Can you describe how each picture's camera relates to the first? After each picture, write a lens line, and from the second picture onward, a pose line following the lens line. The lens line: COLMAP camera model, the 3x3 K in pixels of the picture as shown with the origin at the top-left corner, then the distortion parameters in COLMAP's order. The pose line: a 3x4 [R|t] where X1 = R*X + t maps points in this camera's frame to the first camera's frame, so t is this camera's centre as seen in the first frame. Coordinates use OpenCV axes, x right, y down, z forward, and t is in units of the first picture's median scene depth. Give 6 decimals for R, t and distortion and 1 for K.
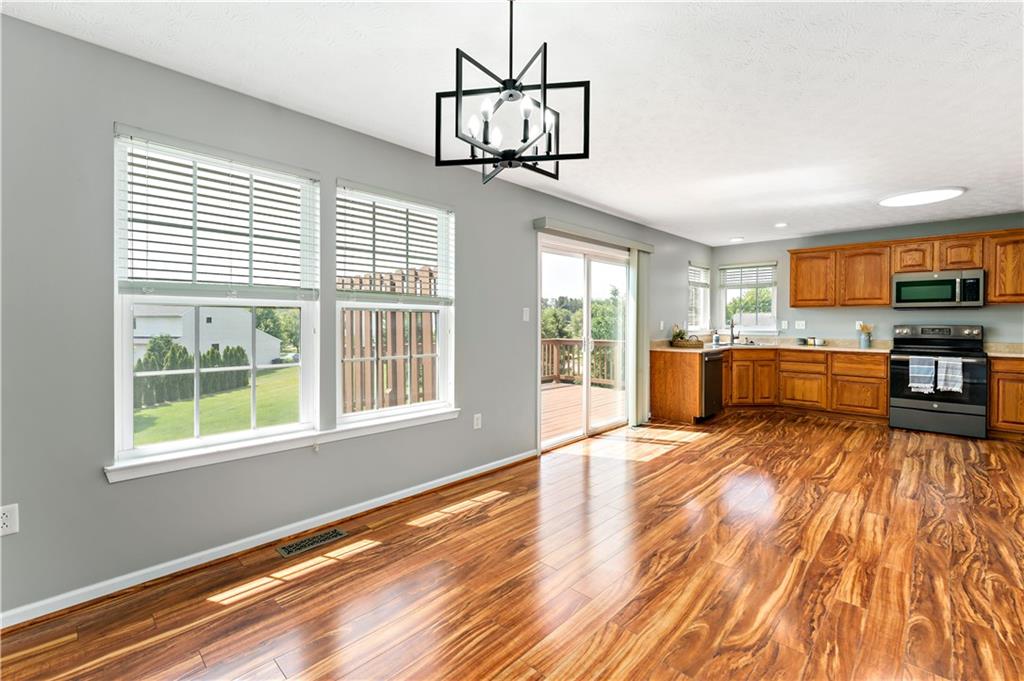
lens RADIAL K [[441.7, 0, 516.6], [0, 441.7, 327.4], [0, 0, 1]] dist [0.000550, -0.000251]
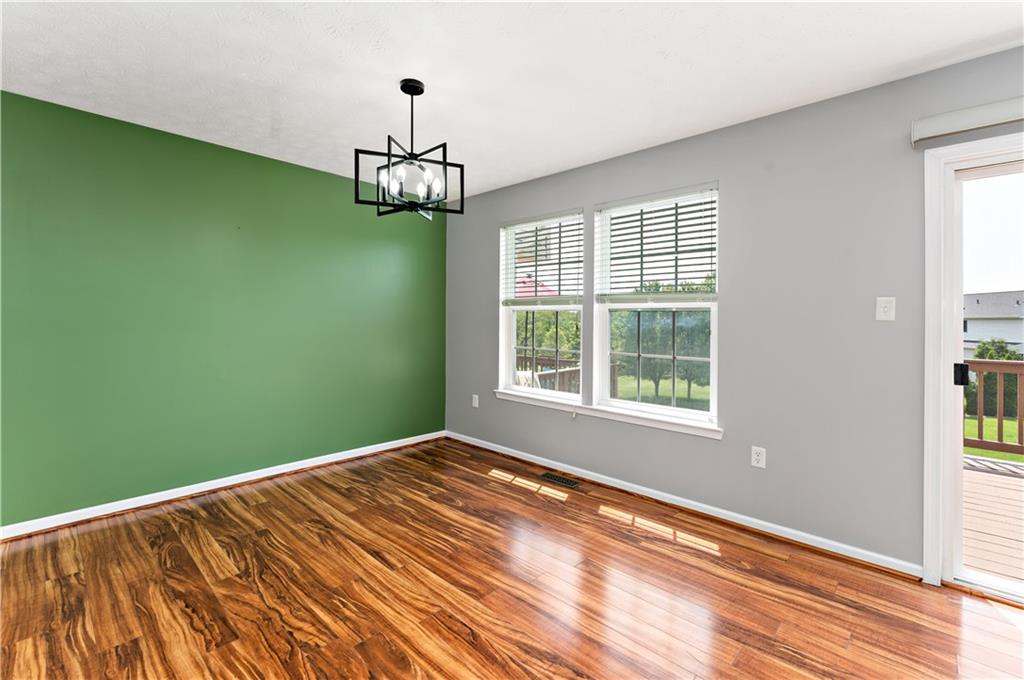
lens RADIAL K [[441.7, 0, 521.7], [0, 441.7, 323.2], [0, 0, 1]] dist [0.000550, -0.000251]
pose [[0.019222, 0.003559, -0.999809, 0.979364], [-0.018858, 0.999817, 0.003197, -0.006464], [0.999637, 0.018793, 0.019286, 0.907320]]
